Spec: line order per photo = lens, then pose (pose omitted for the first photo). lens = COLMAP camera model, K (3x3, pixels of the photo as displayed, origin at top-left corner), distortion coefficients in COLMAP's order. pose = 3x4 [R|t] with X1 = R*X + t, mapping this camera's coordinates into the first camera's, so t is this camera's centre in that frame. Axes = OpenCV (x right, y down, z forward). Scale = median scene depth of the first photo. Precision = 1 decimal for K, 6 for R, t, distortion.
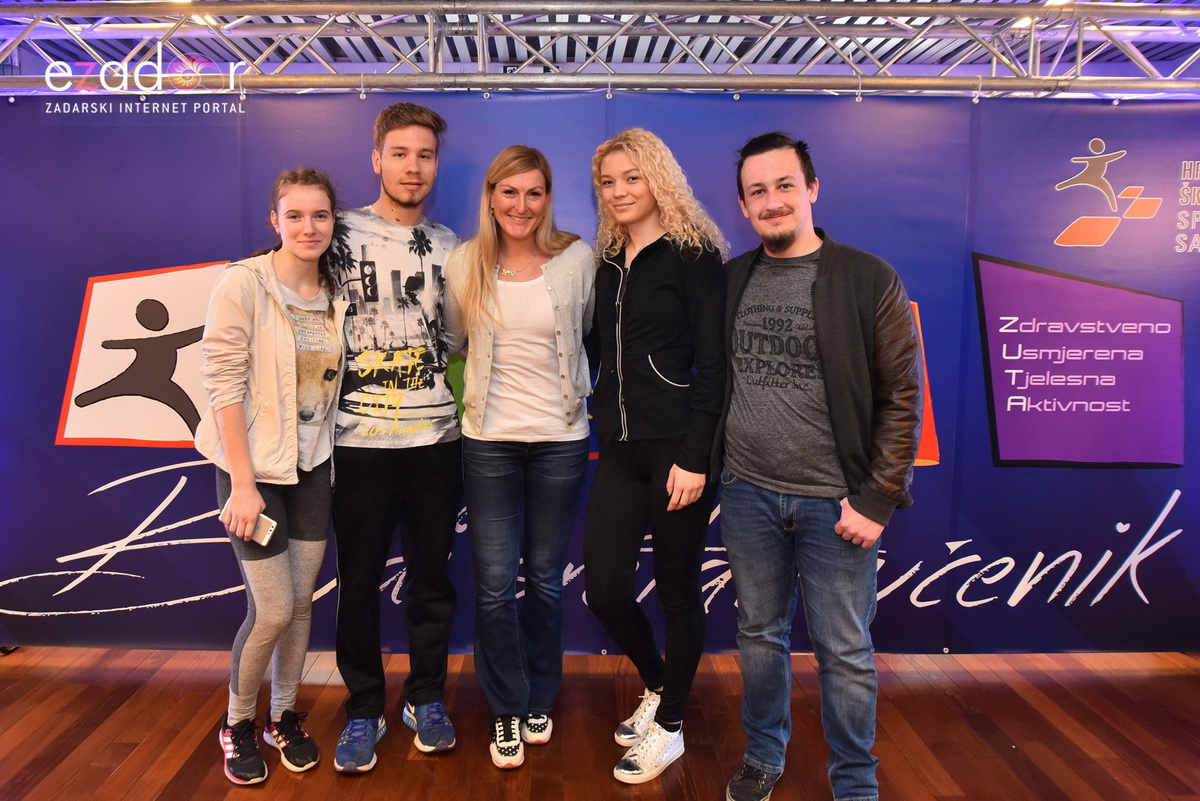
lens RADIAL K [[832.5, 0, 550.5], [0, 832.5, 378.3], [0, 0, 1]] dist [-0.022551, 0.009699]
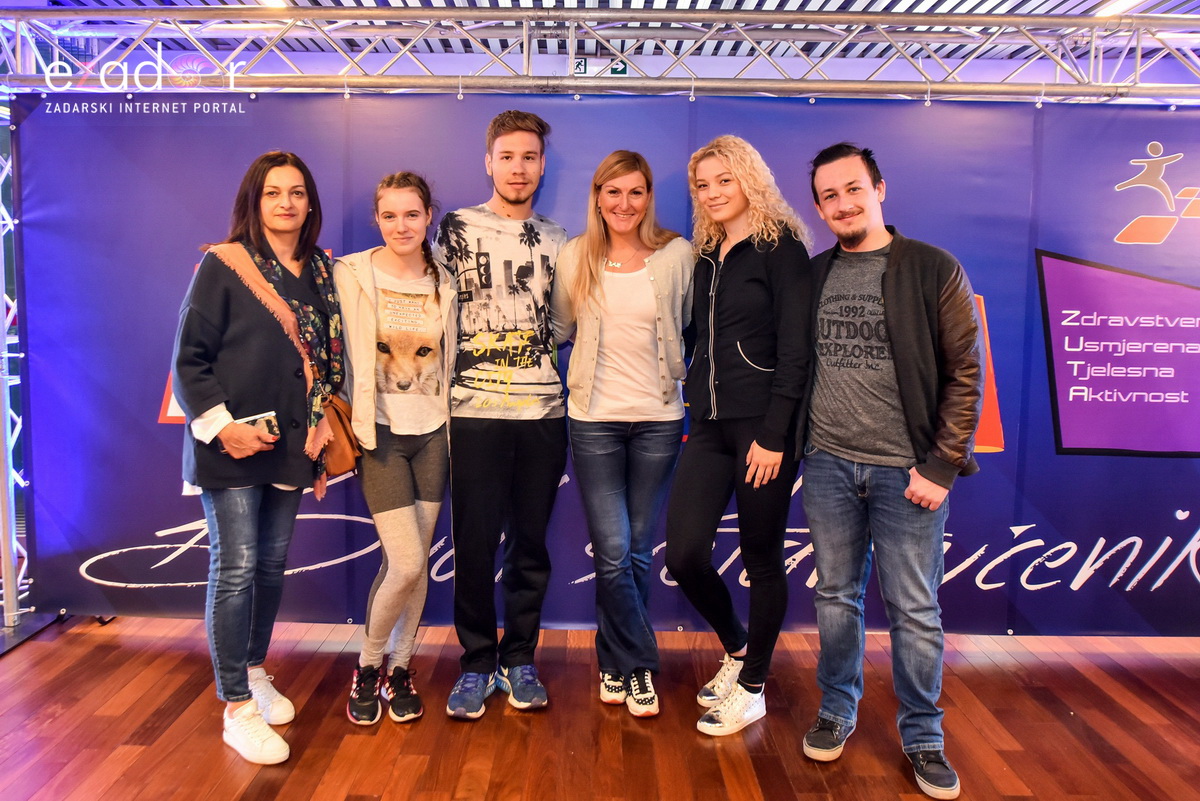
lens RADIAL K [[935.0, 0, 571.2], [0, 935.0, 362.0], [0, 0, 1]] dist [-0.020143, 0.011261]
pose [[0.999893, 0.011100, -0.009528, -0.067918], [-0.011292, 0.999729, -0.020353, 0.022320], [0.009300, 0.020459, 0.999747, -0.186041]]
